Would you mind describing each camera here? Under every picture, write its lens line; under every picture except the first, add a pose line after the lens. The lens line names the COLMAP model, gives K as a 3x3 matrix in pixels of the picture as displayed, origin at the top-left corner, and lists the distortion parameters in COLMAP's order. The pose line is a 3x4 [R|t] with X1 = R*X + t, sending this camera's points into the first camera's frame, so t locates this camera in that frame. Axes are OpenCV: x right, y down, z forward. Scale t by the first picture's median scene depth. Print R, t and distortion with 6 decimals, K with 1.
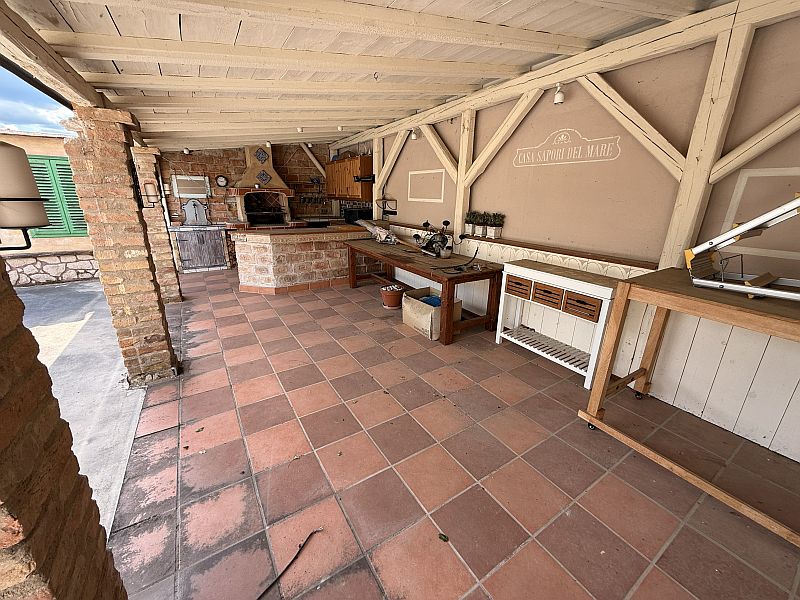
lens RADIAL K [[319.2, 0, 400.3], [0, 319.2, 299.9], [0, 0, 1]] dist [-0.013691, 0.002385]
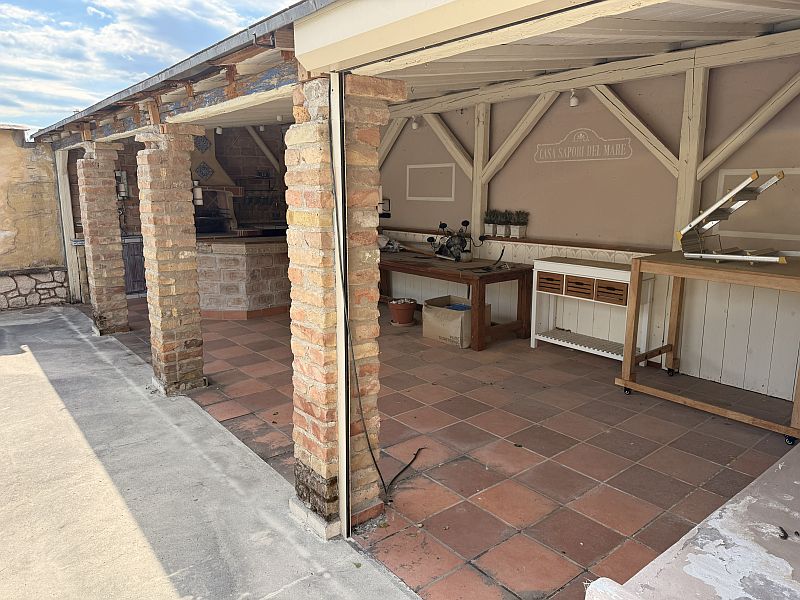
lens RADIAL K [[566.9, 0, 397.5], [0, 566.9, 304.0], [0, 0, 1]] dist [0.021834, -0.042061]
pose [[0.992709, -0.039931, 0.113733, -0.321056], [0.052974, 0.992060, -0.114069, 0.213419], [-0.108275, 0.119262, 0.986941, -0.715358]]
